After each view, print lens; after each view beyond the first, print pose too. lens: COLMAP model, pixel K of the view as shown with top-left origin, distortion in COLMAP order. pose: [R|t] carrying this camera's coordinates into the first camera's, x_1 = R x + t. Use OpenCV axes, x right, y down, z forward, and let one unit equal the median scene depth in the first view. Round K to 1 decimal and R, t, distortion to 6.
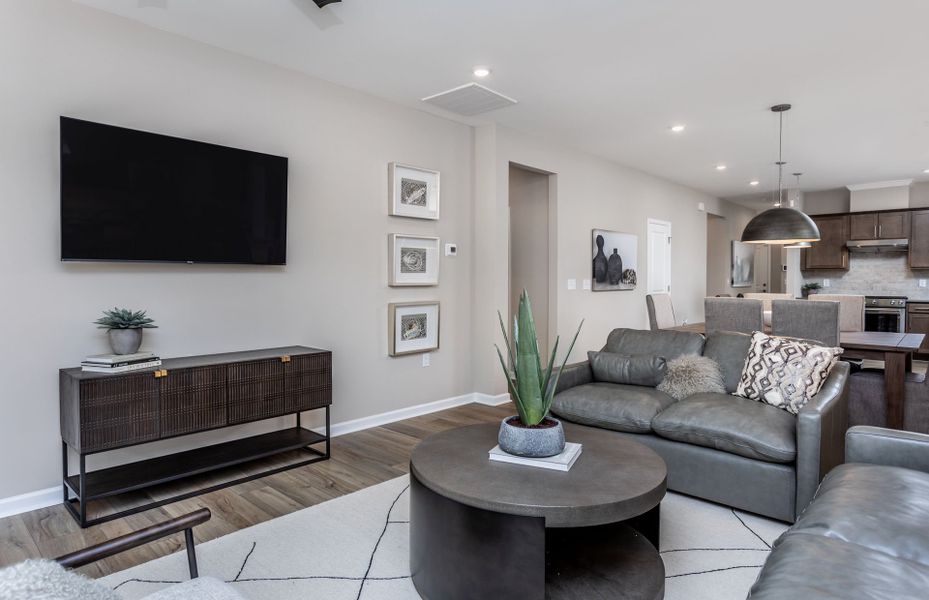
lens RADIAL K [[536.5, 0, 464.5], [0, 536.5, 300.0], [0, 0, 1]] dist [-0.000317, 0.000892]
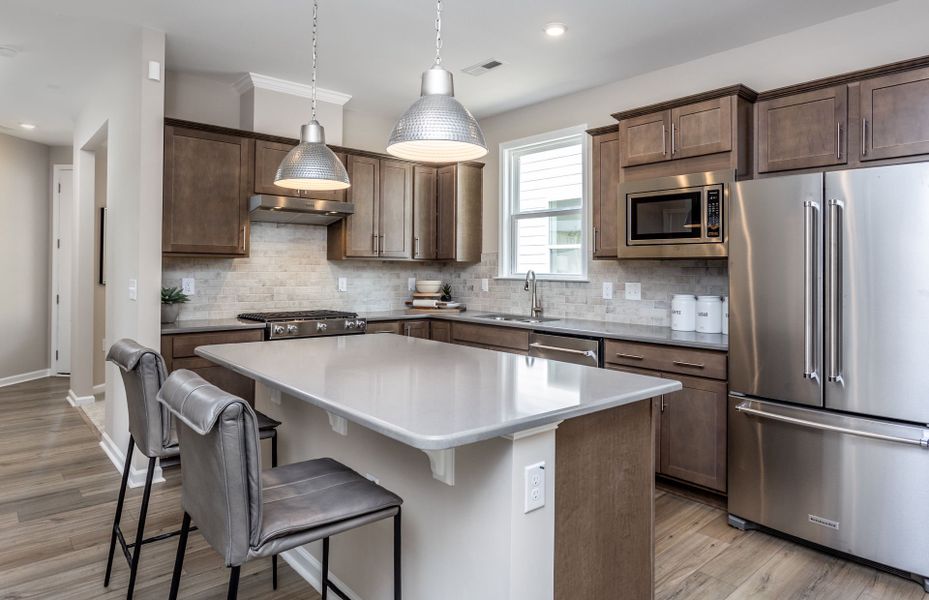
lens RADIAL K [[565.3, 0, 492.5], [0, 565.3, 274.1], [0, 0, 1]] dist [-0.043090, 0.001793]
pose [[0.064040, -0.004353, 0.997938, 0.262086], [0.035867, 0.999354, 0.002057, -0.037394], [-0.997303, 0.035661, 0.064155, 0.794046]]
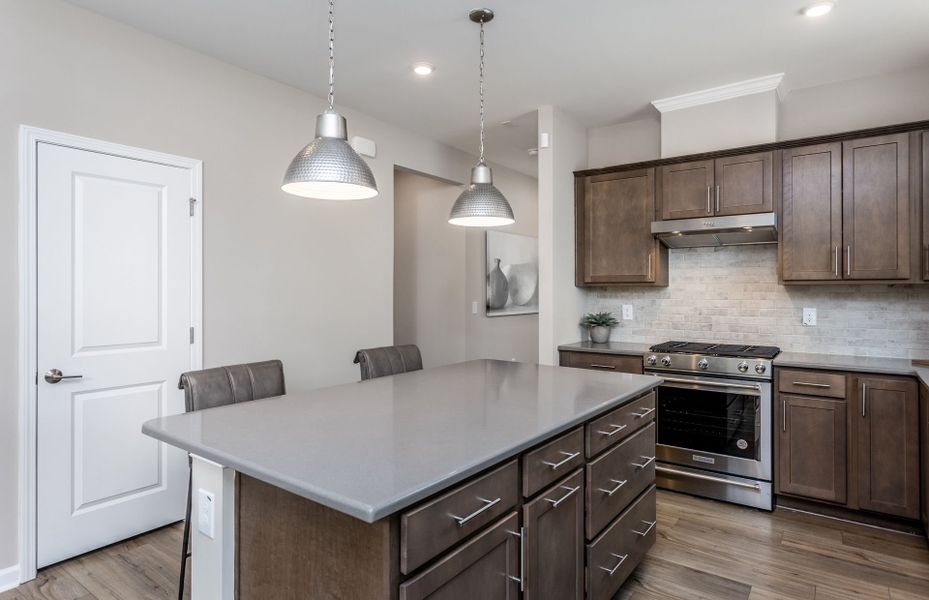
lens RADIAL K [[520.6, 0, 464.5], [0, 520.6, 300.0], [0, 0, 1]] dist [0.005862, 0.001093]
pose [[0.992906, -0.001936, 0.118885, 0.515965], [0.004888, 0.999687, -0.024547, -0.035332], [-0.118800, 0.024954, 0.992605, 0.601487]]
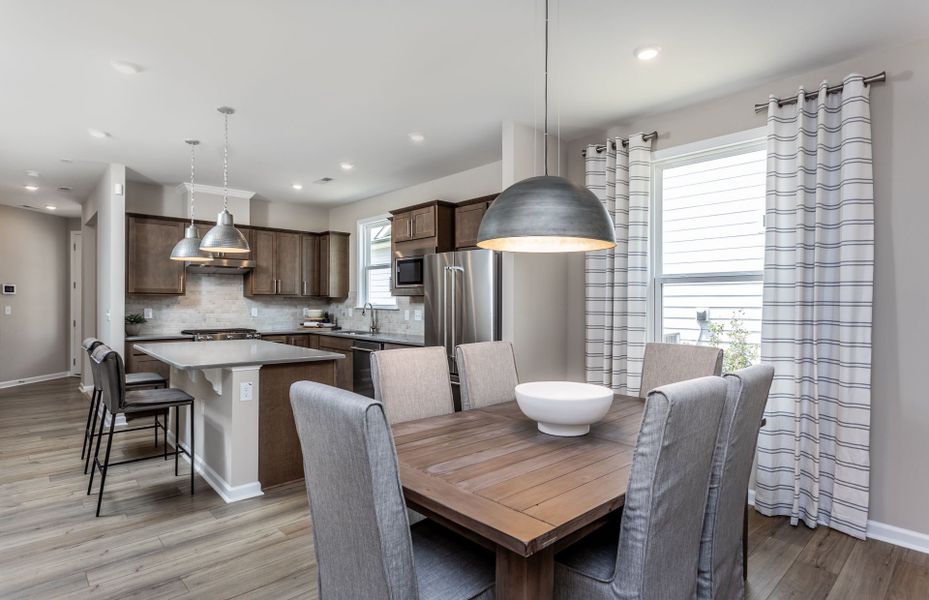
lens RADIAL K [[492.6, 0, 464.5], [0, 492.6, 300.0], [0, 0, 1]] dist [-0.002743, 0.000473]
pose [[0.074028, 0.007923, 0.997225, 0.063365], [0.040129, 0.999135, -0.010917, -0.028414], [-0.996448, 0.040826, 0.073646, 0.586040]]
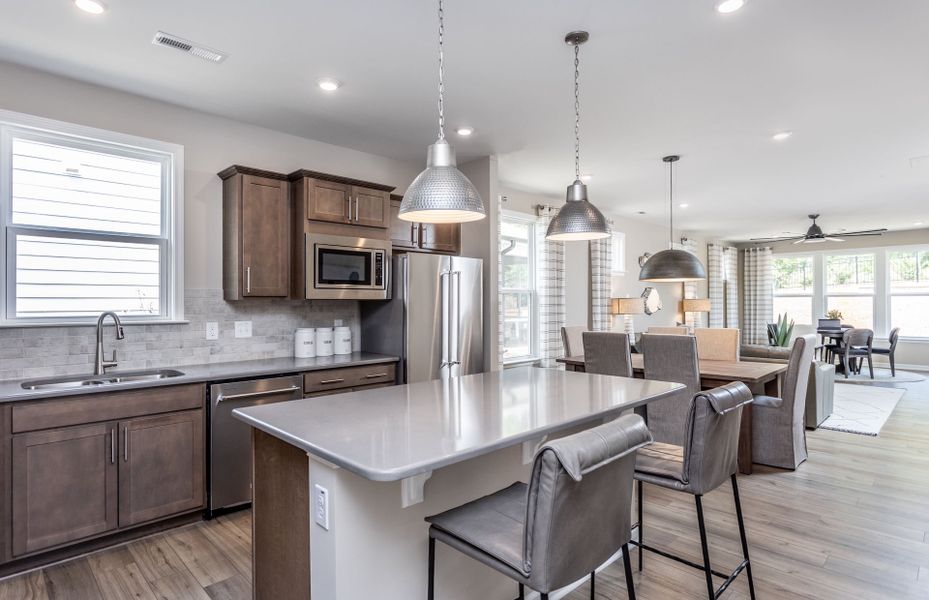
lens RADIAL K [[492.6, 0, 464.5], [0, 492.6, 300.0], [0, 0, 1]] dist [-0.002743, 0.000473]
pose [[-0.999240, 0.002750, 0.038894, 0.542465], [0.004348, 0.999147, 0.041058, -0.060972], [-0.038748, 0.041196, -0.998399, 1.139092]]
